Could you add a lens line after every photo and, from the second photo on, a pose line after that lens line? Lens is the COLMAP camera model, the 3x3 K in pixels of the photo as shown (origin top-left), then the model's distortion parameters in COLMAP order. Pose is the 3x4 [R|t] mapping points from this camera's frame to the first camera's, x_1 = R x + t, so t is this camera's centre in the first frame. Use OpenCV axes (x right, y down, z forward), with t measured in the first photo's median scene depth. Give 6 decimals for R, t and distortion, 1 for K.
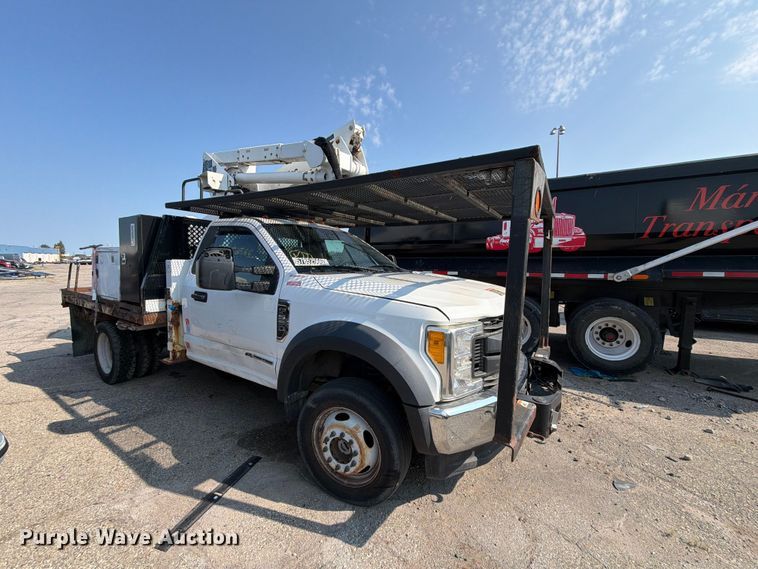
lens RADIAL K [[299.7, 0, 380.2], [0, 299.7, 283.1], [0, 0, 1]] dist [0.001447, 0.000121]
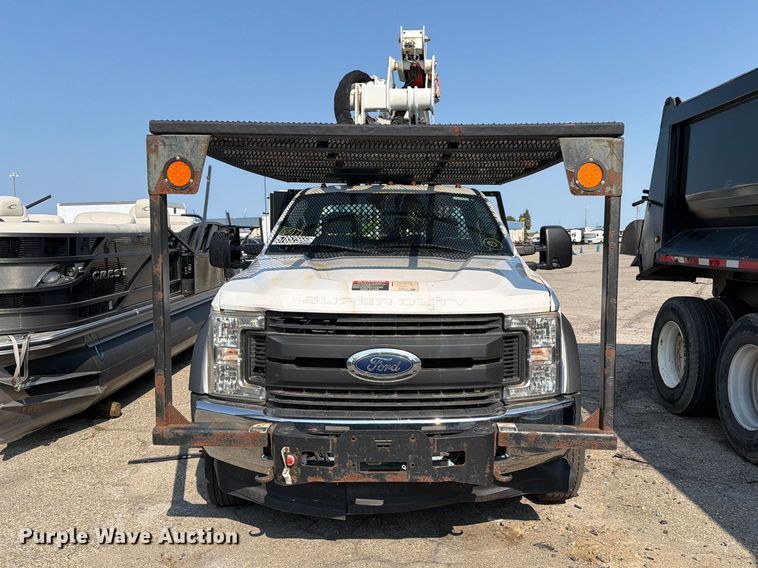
lens RADIAL K [[652.2, 0, 401.4], [0, 652.2, 286.8], [0, 0, 1]] dist [0.113604, -0.210516]
pose [[0.534583, 0.054222, -0.843375, 1.275535], [-0.054085, 0.998089, 0.029887, -0.010604], [0.843384, 0.029637, 0.536494, 0.245263]]
